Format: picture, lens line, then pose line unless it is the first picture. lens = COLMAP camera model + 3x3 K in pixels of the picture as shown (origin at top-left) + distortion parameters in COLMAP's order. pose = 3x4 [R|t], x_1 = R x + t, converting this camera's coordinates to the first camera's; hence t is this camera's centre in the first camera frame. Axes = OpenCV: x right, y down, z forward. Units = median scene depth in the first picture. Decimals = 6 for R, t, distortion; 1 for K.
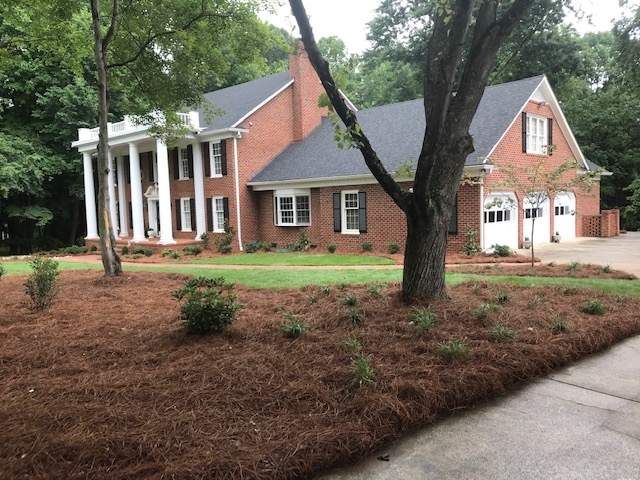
lens RADIAL K [[523.5, 0, 320.7], [0, 523.5, 242.9], [0, 0, 1]] dist [0.036950, -0.050048]
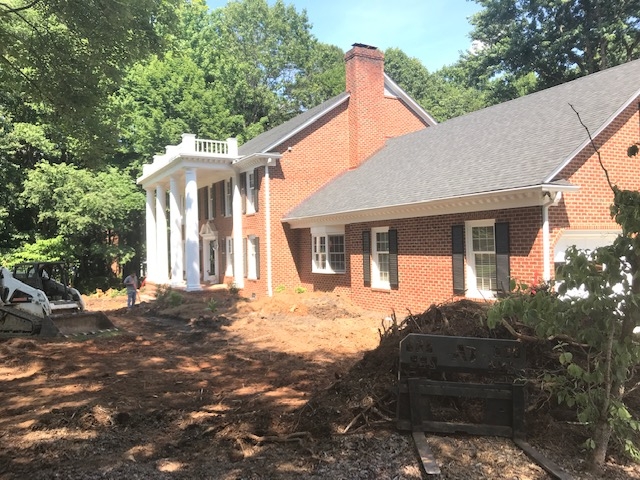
lens RADIAL K [[523.5, 0, 320.2], [0, 523.5, 240.2], [0, 0, 1]] dist [0.036950, -0.050048]
pose [[0.953051, 0.004439, -0.302779, 0.170480], [-0.027869, 0.996935, -0.073107, -0.024229], [0.301526, 0.078112, 0.950253, 0.246566]]
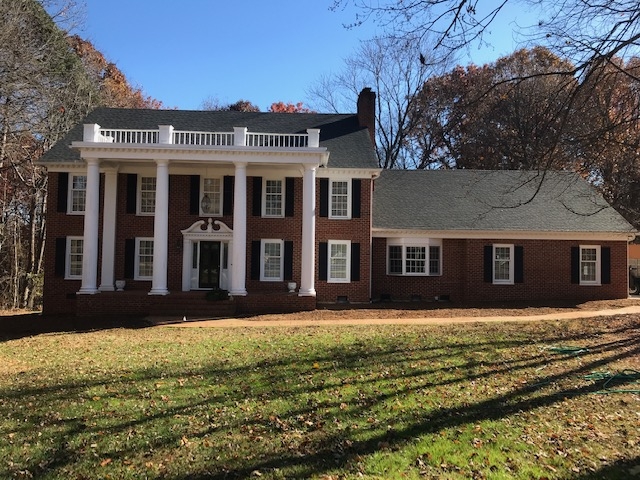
lens RADIAL K [[523.5, 0, 320.4], [0, 523.5, 235.1], [0, 0, 1]] dist [0.036950, -0.050048]
pose [[0.693420, 0.066642, 0.717445, -0.879806], [0.019622, 0.993598, -0.111259, -0.002578], [-0.720266, 0.091226, 0.687673, 0.442878]]
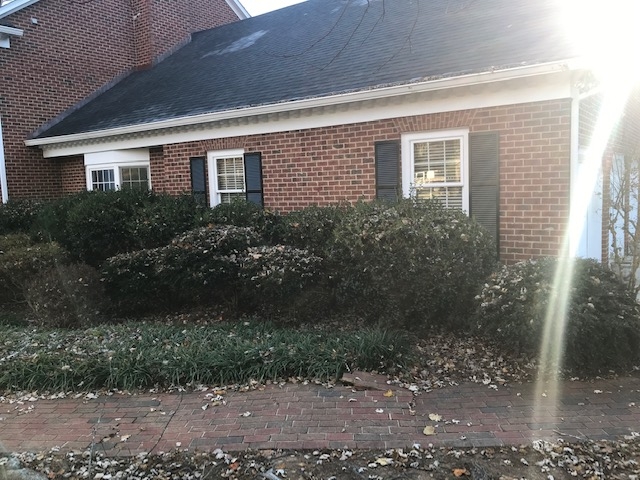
lens RADIAL K [[523.5, 0, 321.6], [0, 523.5, 240.7], [0, 0, 1]] dist [0.036950, -0.050048]
pose [[0.988906, -0.019905, 0.147201, 0.059852], [0.015883, 0.999469, 0.028443, -0.031681], [-0.147689, -0.025790, 0.988698, 0.479683]]
